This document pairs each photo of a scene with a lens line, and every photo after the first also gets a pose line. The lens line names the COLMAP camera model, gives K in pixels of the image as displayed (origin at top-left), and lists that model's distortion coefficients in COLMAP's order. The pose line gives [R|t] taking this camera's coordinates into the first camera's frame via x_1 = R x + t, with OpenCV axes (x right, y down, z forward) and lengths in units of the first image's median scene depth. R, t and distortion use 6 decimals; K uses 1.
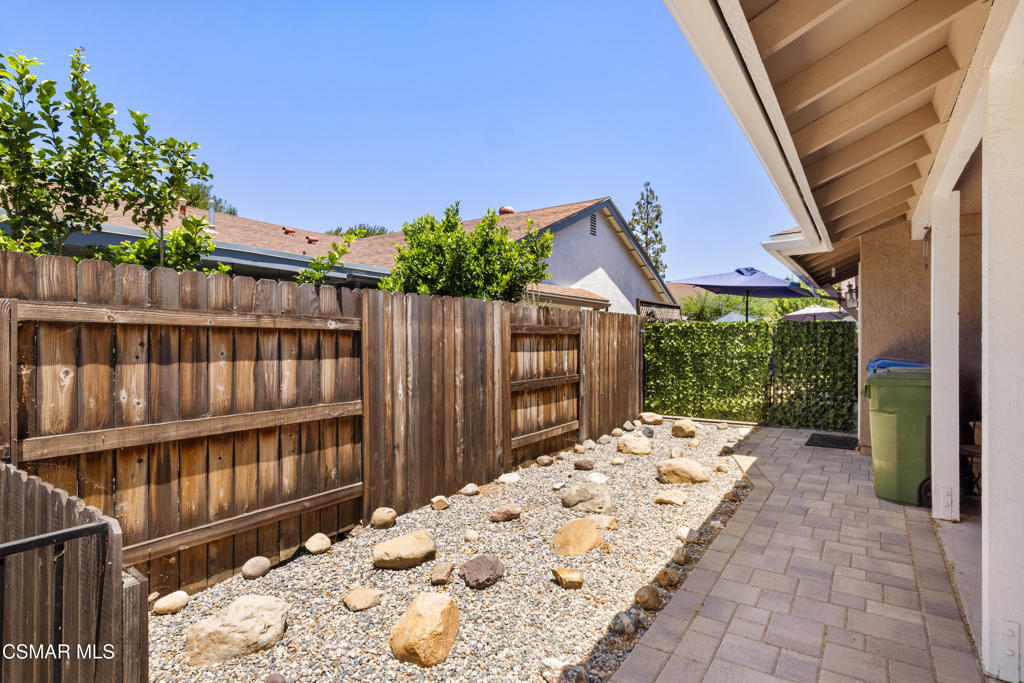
lens RADIAL K [[531.0, 0, 514.1], [0, 531.0, 339.6], [0, 0, 1]] dist [-0.002911, -0.000221]
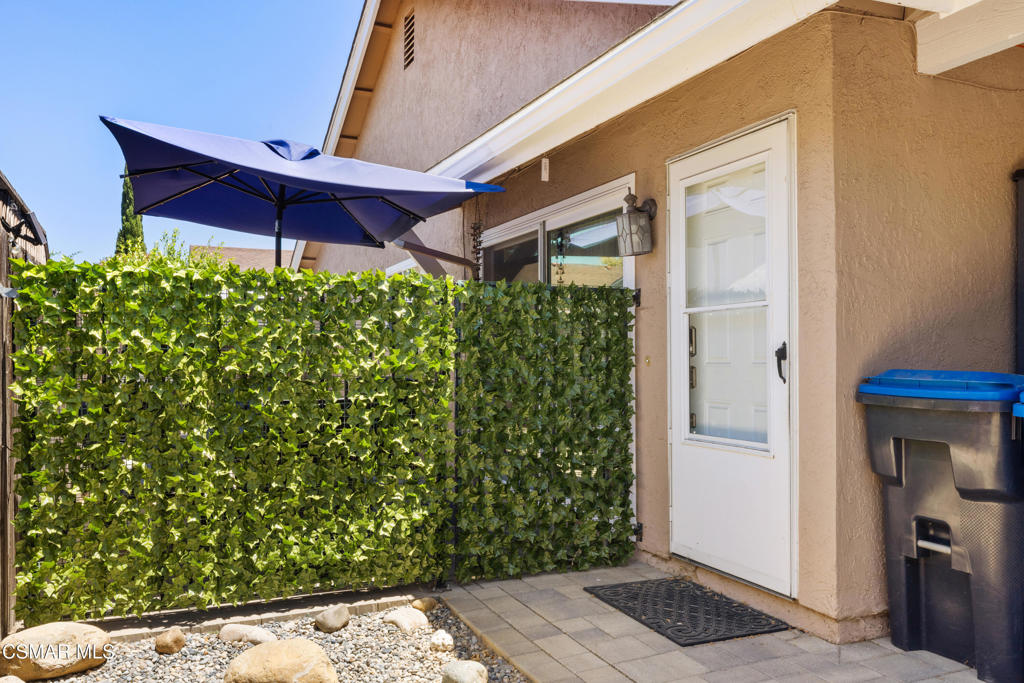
lens RADIAL K [[837.5, 0, 512.4], [0, 837.5, 341.7], [0, 0, 1]] dist [0.008376, 0.004638]
pose [[0.539129, 0.018404, 0.842022, 0.046464], [0.001883, 0.999732, -0.023057, 0.018649], [-0.842221, 0.014016, 0.538950, 0.651707]]
